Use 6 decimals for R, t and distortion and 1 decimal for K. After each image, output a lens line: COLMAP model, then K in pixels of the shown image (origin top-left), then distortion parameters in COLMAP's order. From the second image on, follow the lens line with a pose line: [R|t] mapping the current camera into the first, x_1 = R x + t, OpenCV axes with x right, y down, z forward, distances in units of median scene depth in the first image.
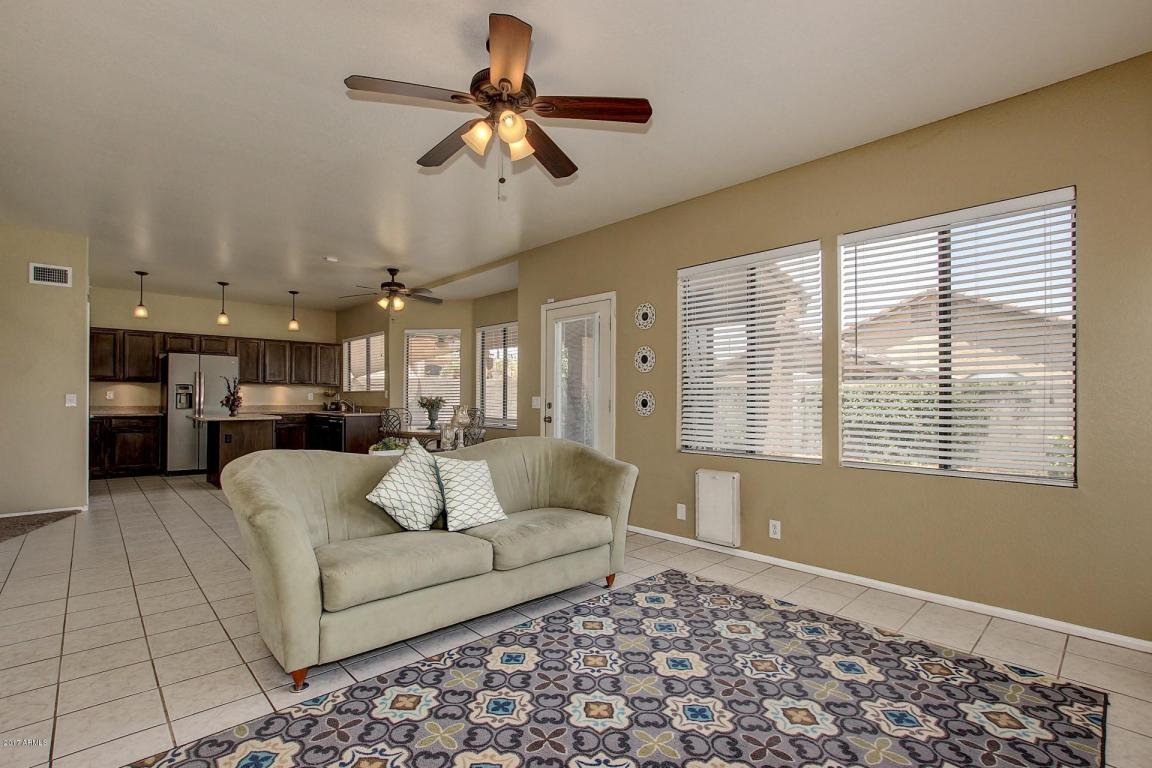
lens RADIAL K [[533.4, 0, 570.2], [0, 533.4, 392.1], [0, 0, 1]] dist [-0.028083, 0.001171]
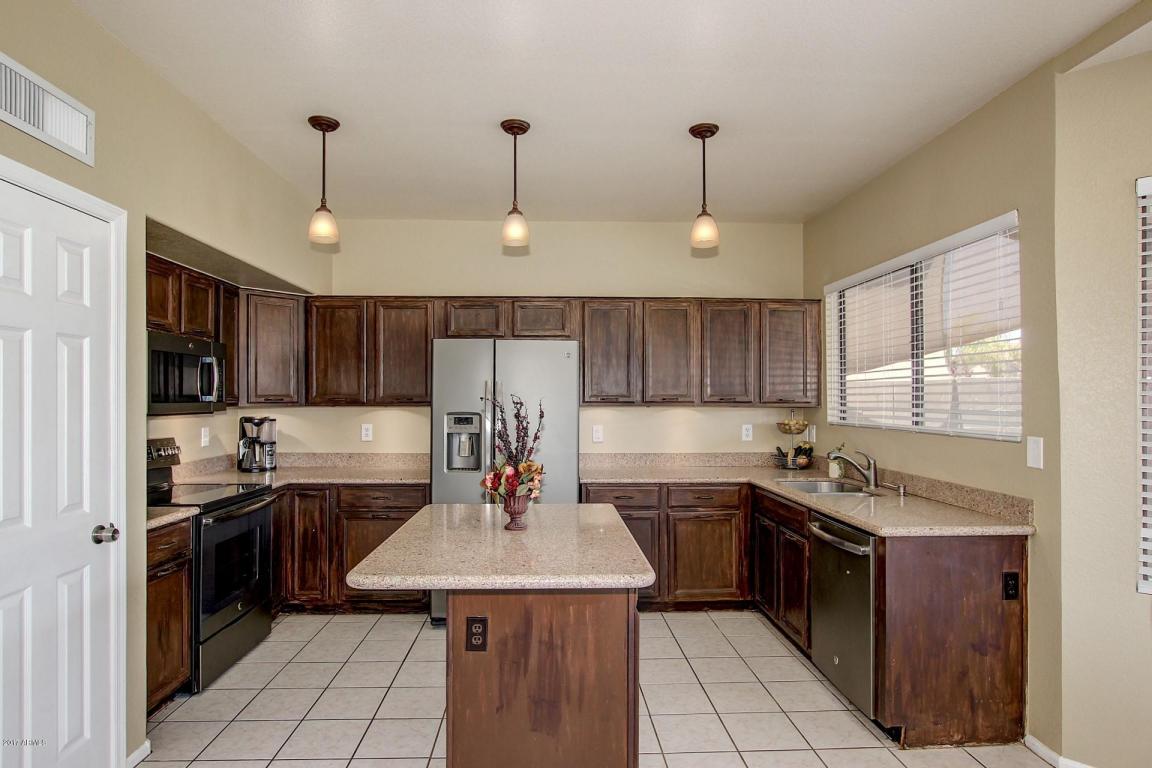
lens RADIAL K [[609.7, 0, 571.8], [0, 609.7, 391.4], [0, 0, 1]] dist [-0.020430, 0.001231]
pose [[0.759273, -0.012527, -0.650651, -0.417245], [0.010129, 0.999921, -0.007432, -0.031724], [0.650693, -0.000948, 0.759340, 0.808050]]
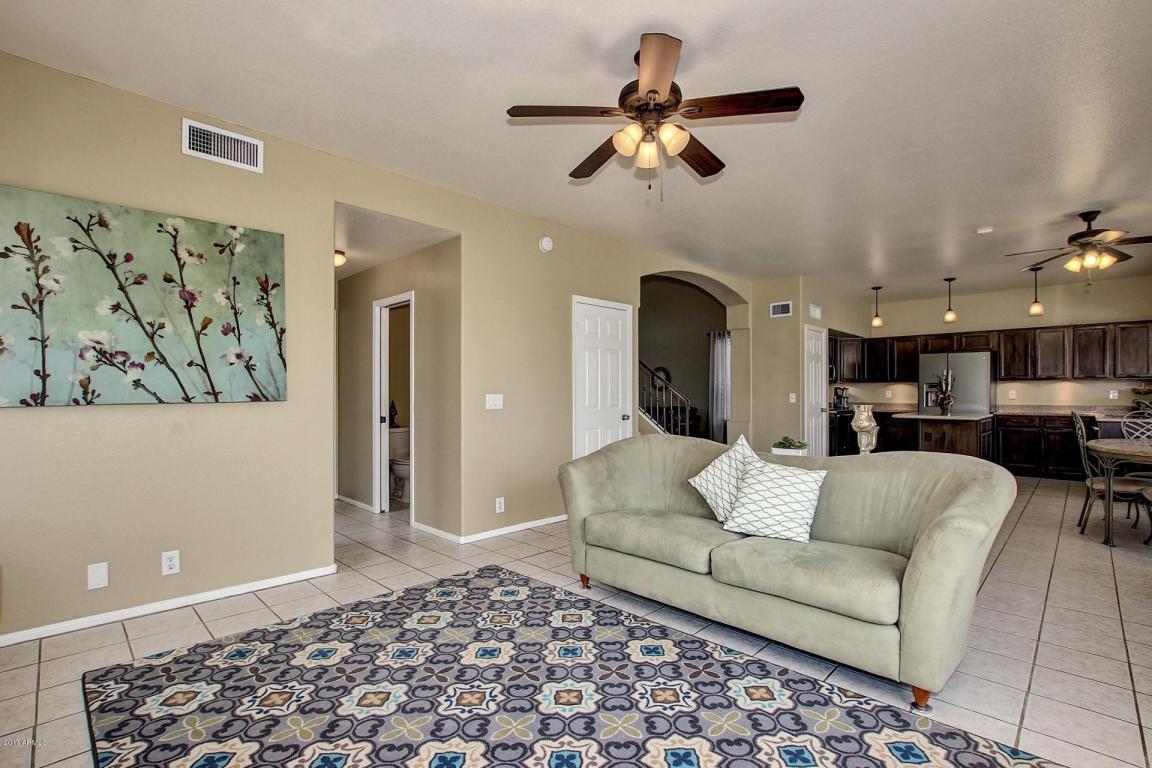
lens RADIAL K [[535.0, 0, 575.0], [0, 535.0, 394.9], [0, 0, 1]] dist [-0.028681, 0.000899]
pose [[0.039647, -0.003559, -0.999207, 0.329510], [0.011885, 0.999925, -0.003090, 0.003568], [0.999143, -0.011754, 0.039687, 0.294076]]
